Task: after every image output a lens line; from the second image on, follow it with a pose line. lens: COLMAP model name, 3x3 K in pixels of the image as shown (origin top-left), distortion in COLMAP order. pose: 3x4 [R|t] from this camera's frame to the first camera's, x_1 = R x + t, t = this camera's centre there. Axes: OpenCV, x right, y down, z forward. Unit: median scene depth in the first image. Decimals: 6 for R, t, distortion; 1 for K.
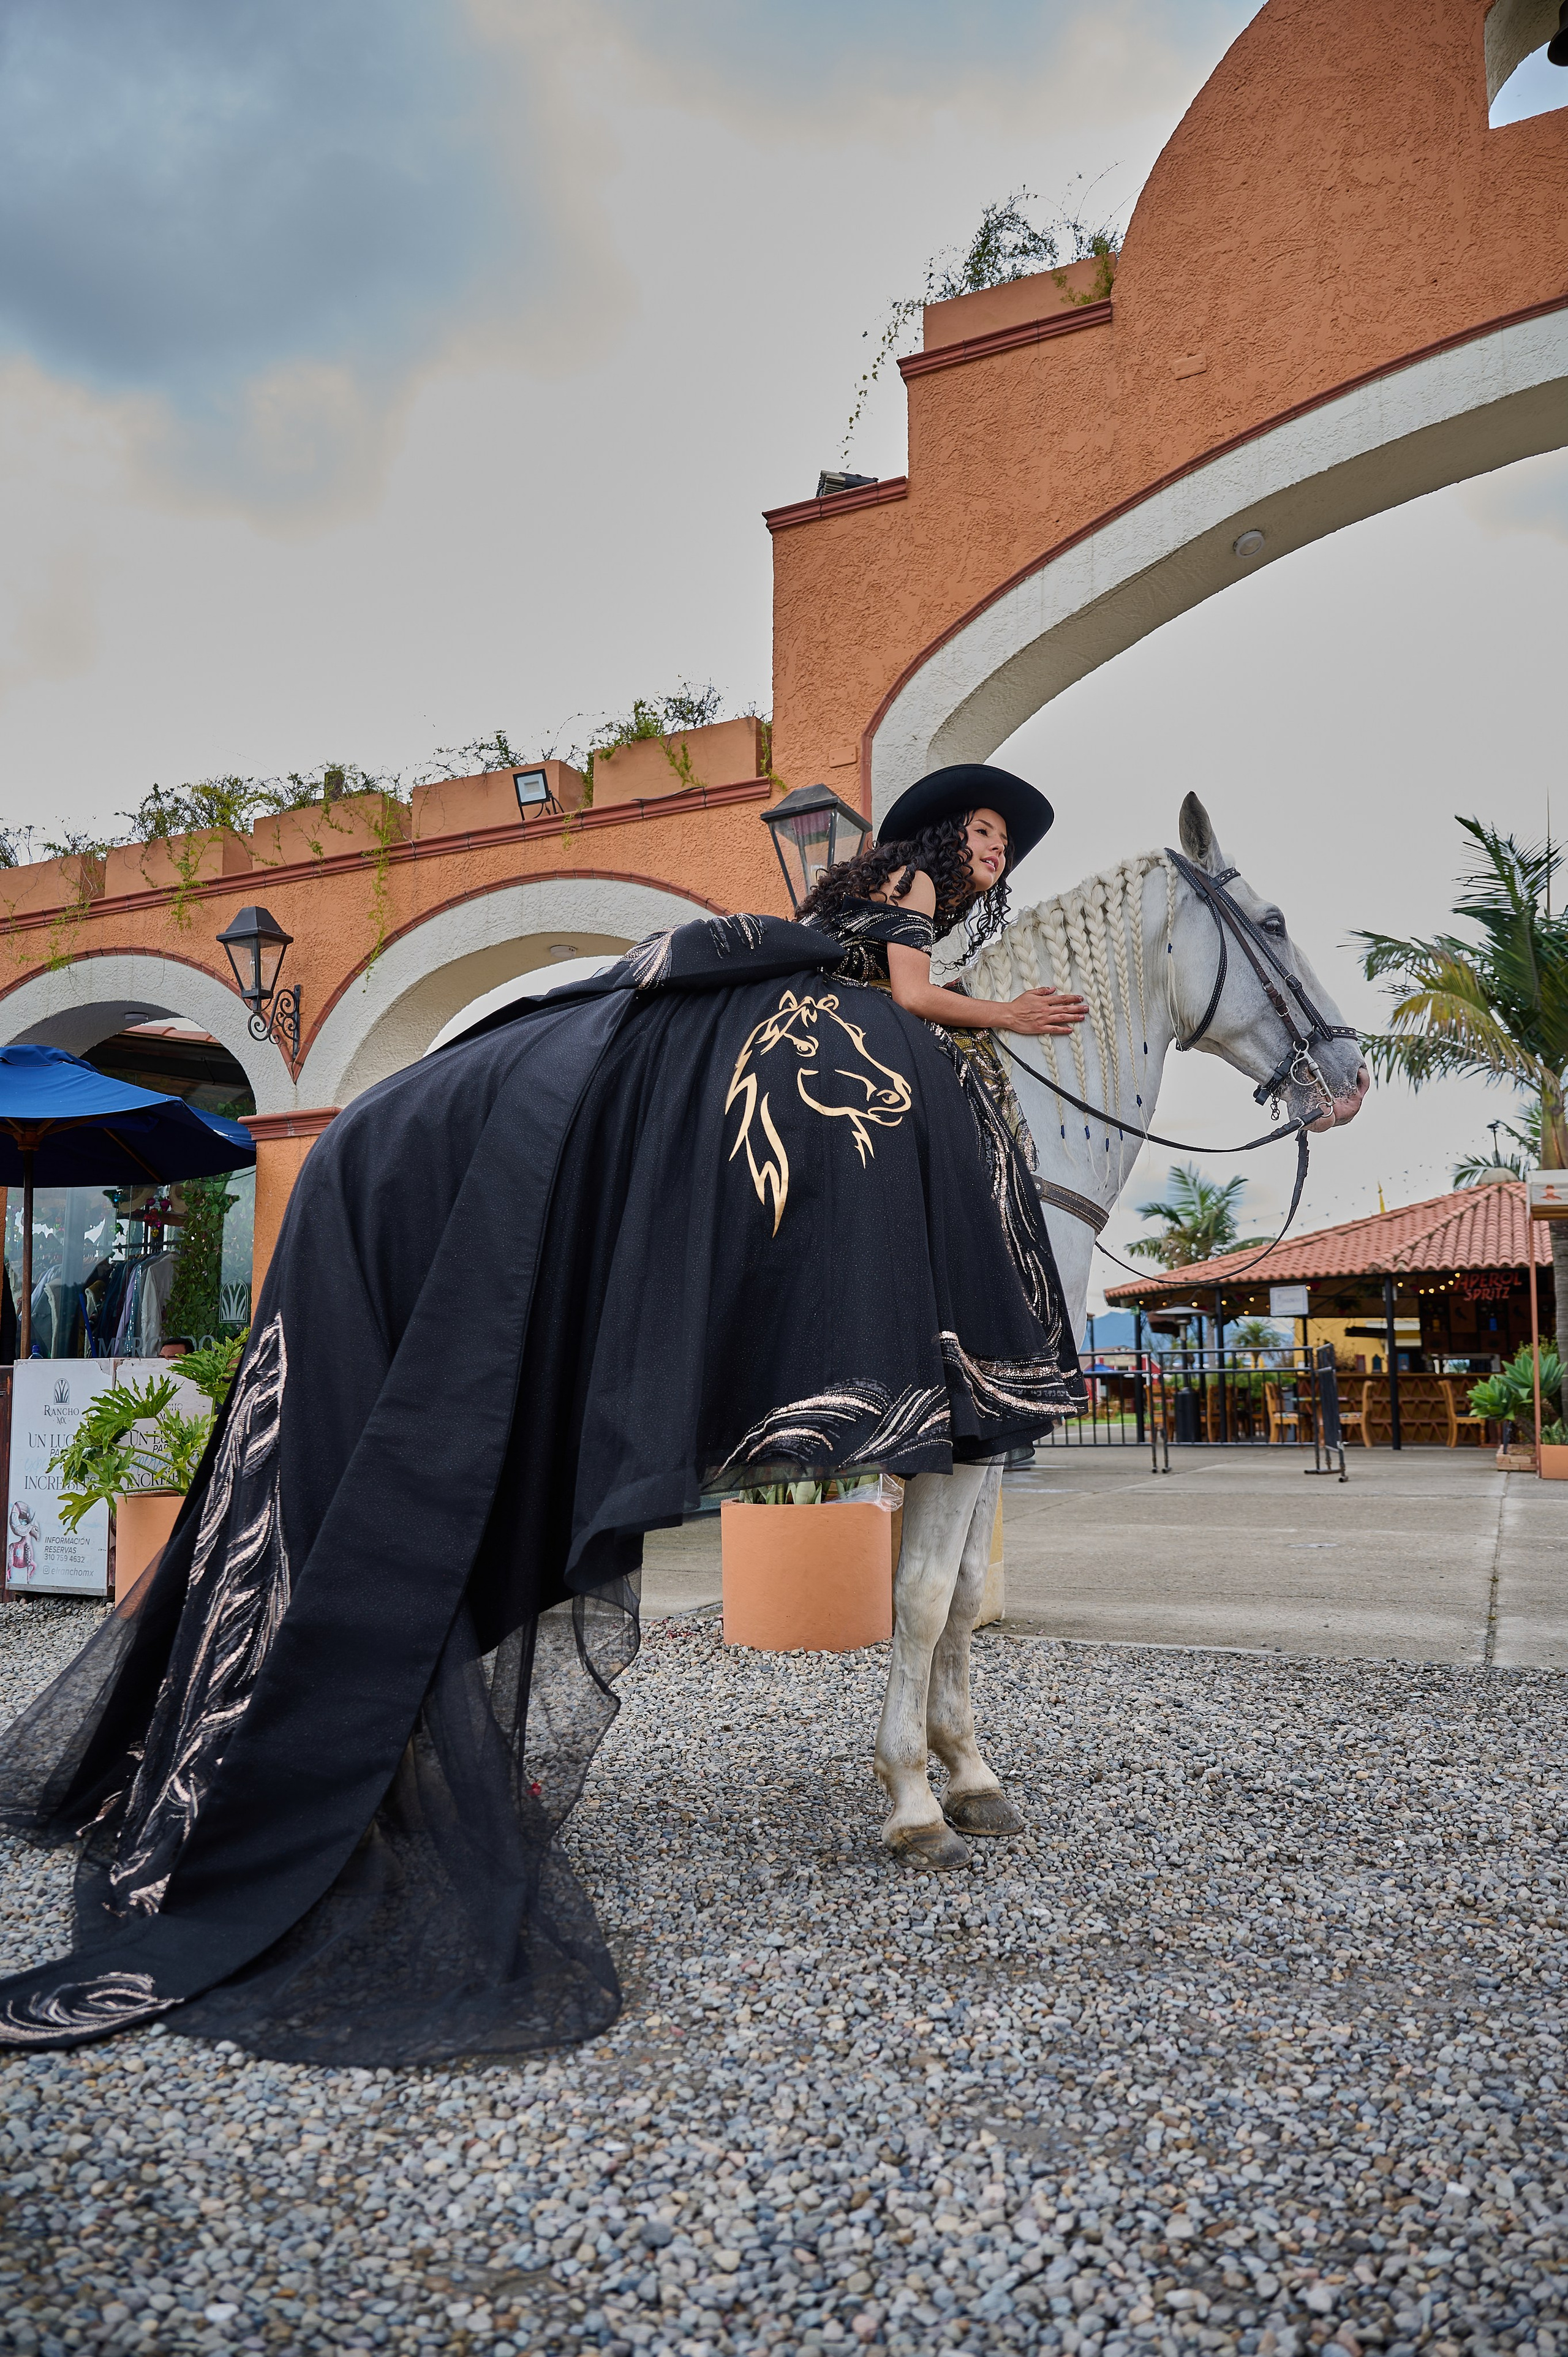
lens RADIAL K [[1623.7, 0, 793.6], [0, 1623.7, 1199.3], [0, 0, 1]] dist [0.008579, -0.003663]
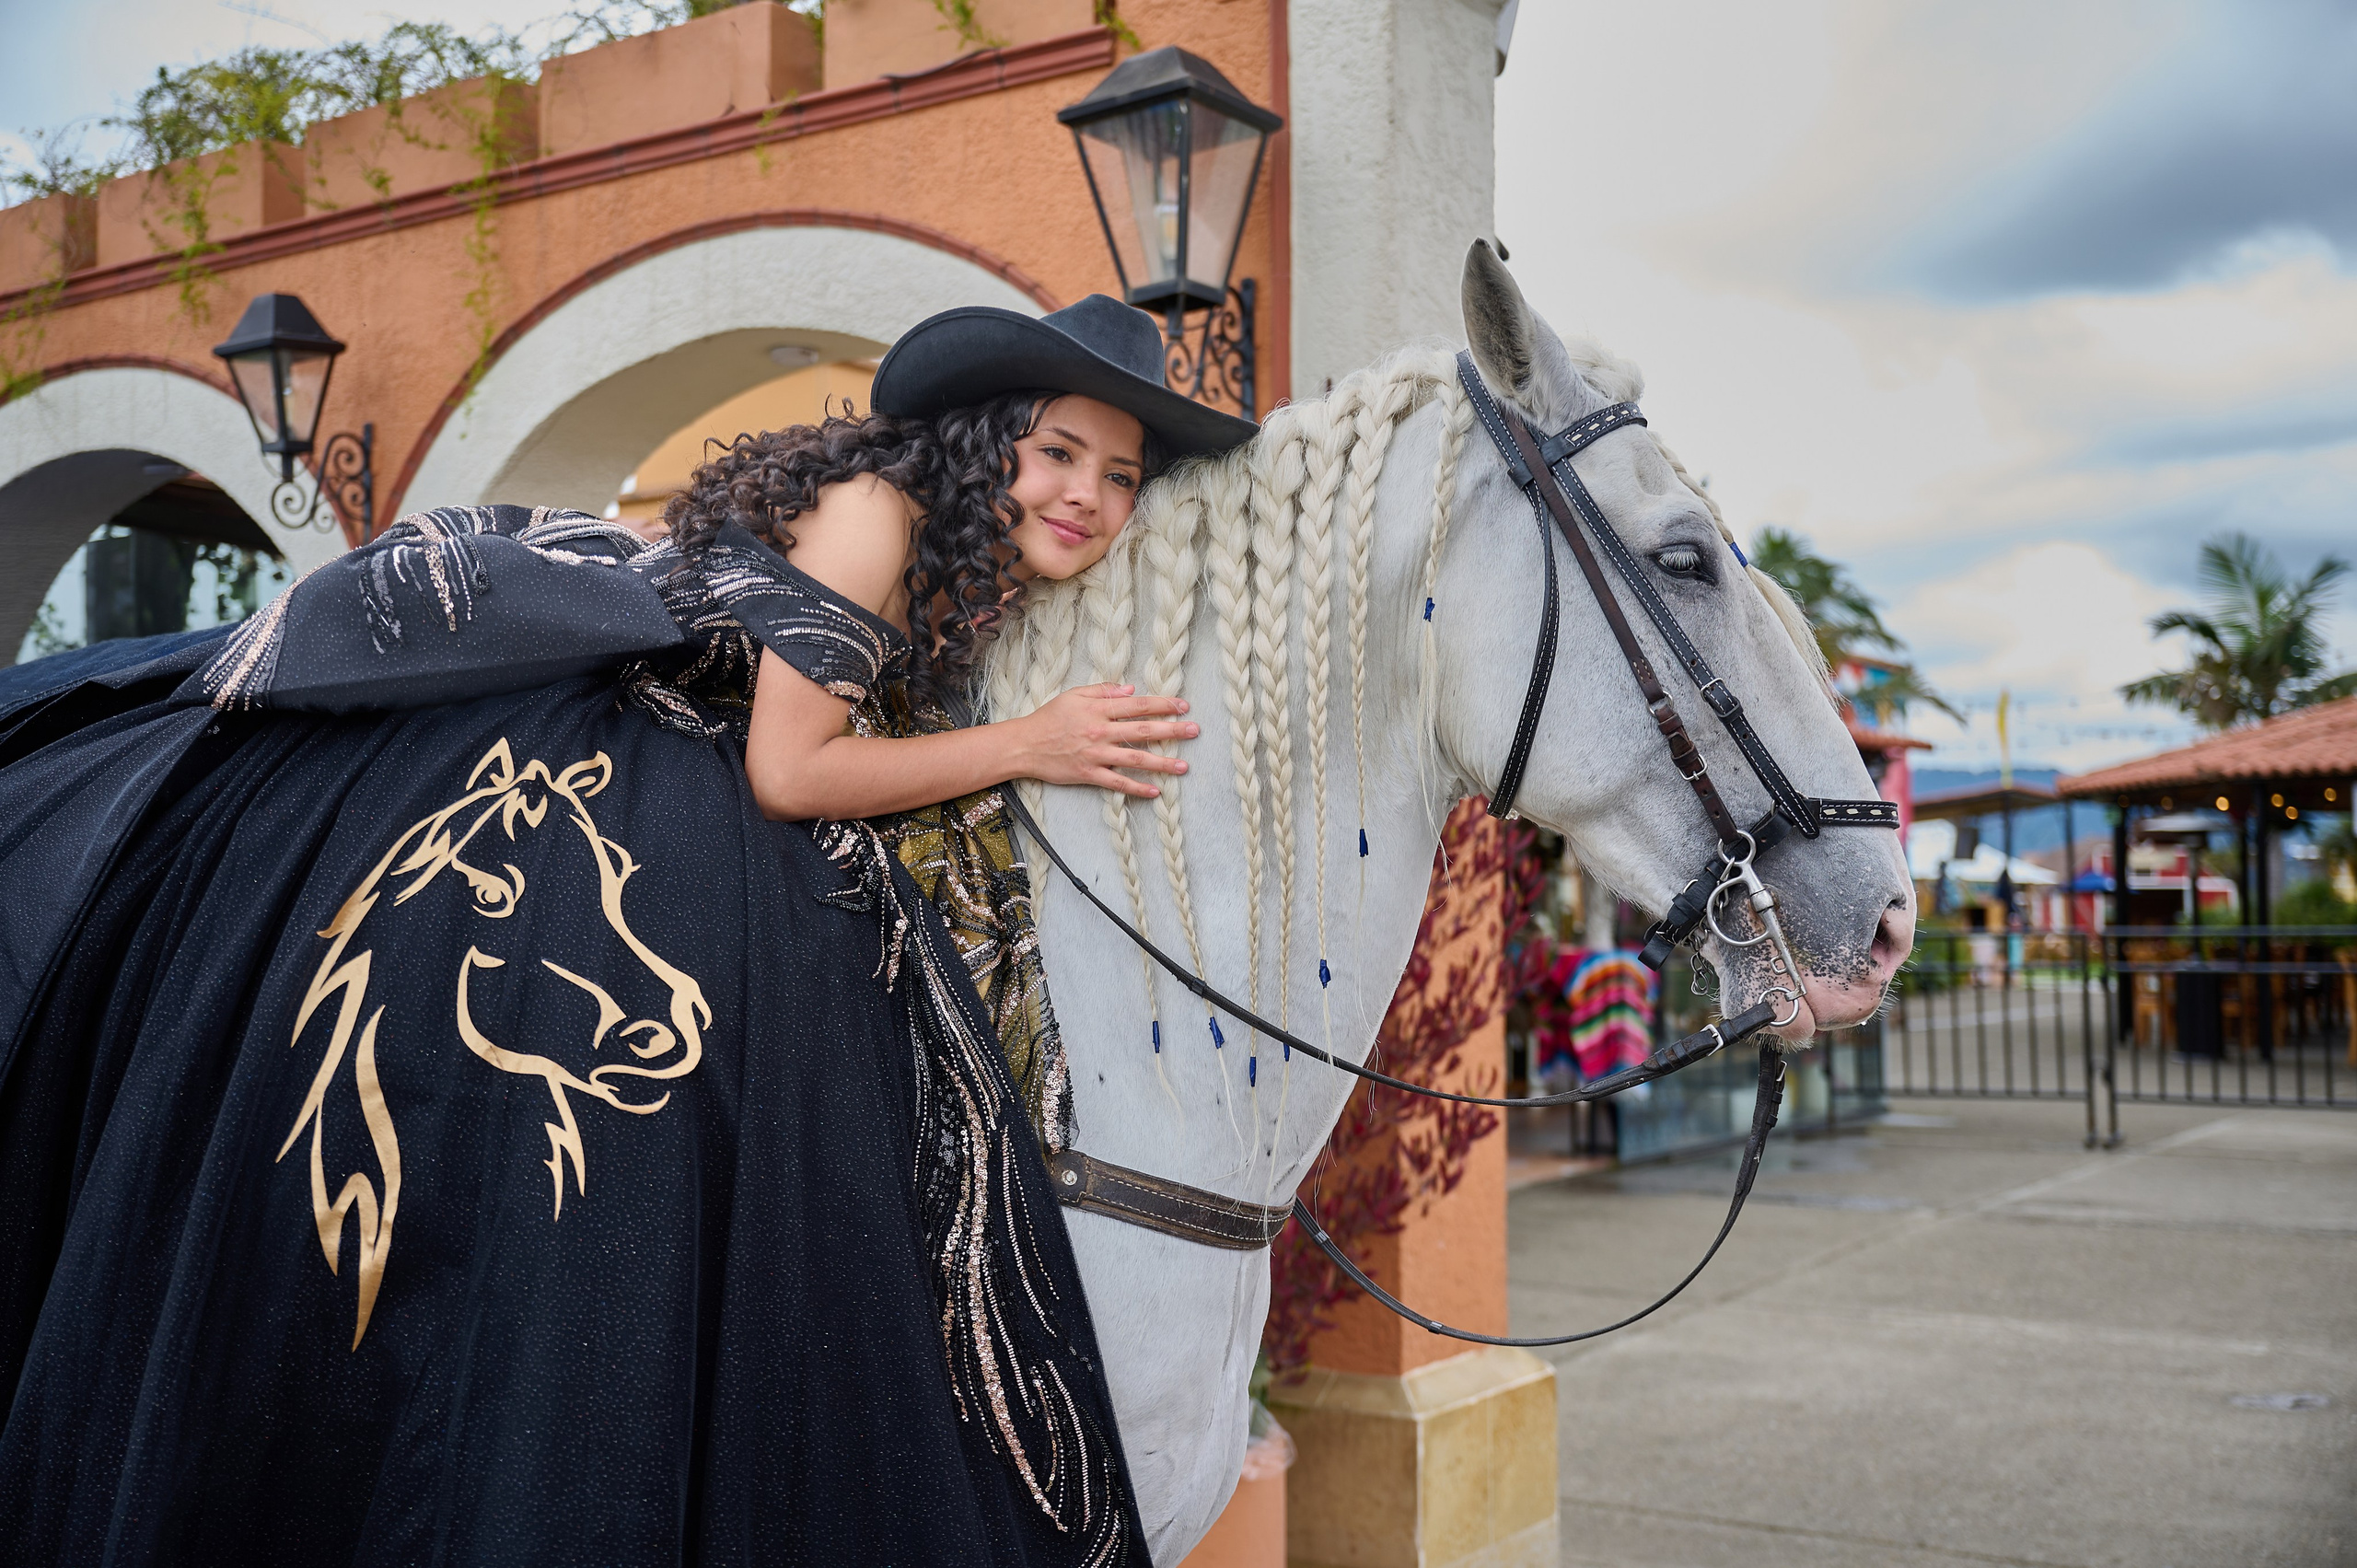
lens RADIAL K [[2582.4, 0, 1169.9], [0, 2582.4, 734.8], [0, 0, 1]] dist [0.053864, -0.138740]
pose [[0.984943, -0.010366, -0.172568, 0.131107], [0.021364, 0.997848, 0.061997, -0.075212], [0.171554, -0.064750, 0.983045, 0.151985]]
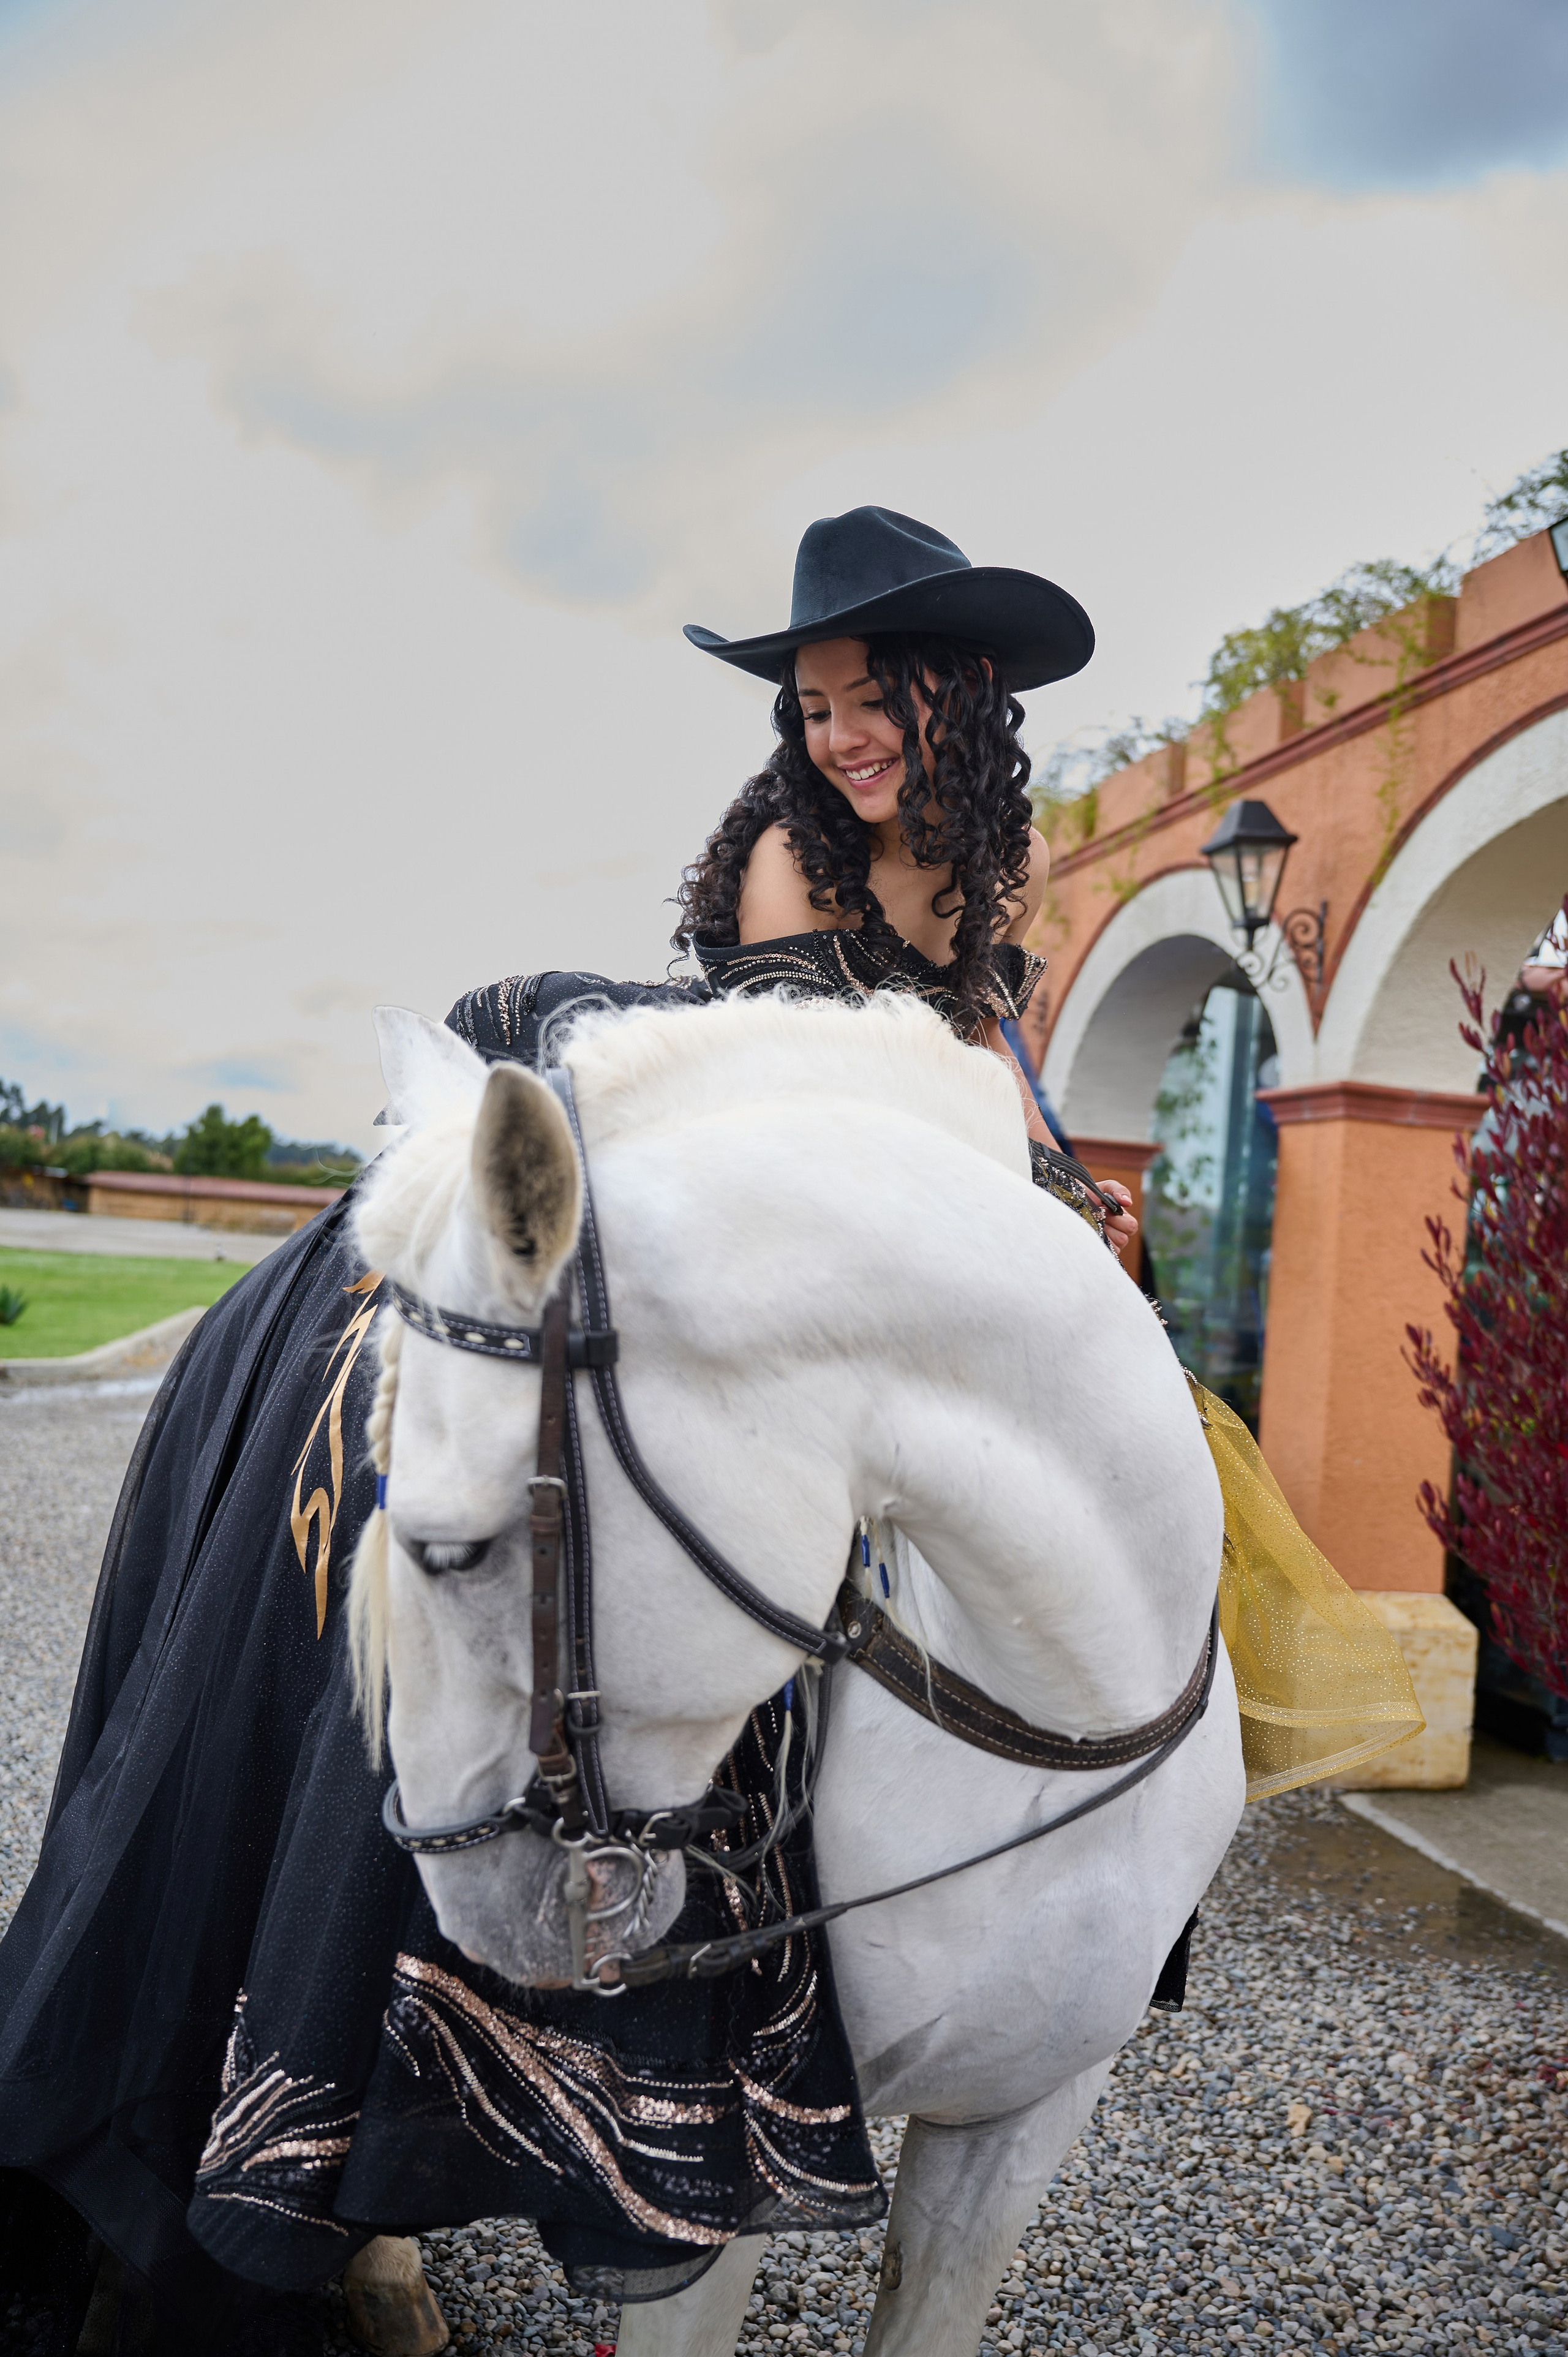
lens RADIAL K [[1964.5, 0, 784.0], [0, 1964.5, 1178.5], [0, 0, 1]] dist [0.036616, 0.002276]
pose [[0.600149, 0.021316, -0.799604, 0.240384], [0.031888, 0.998213, 0.050545, -0.064692], [0.799252, -0.055833, 0.598397, 0.311104]]
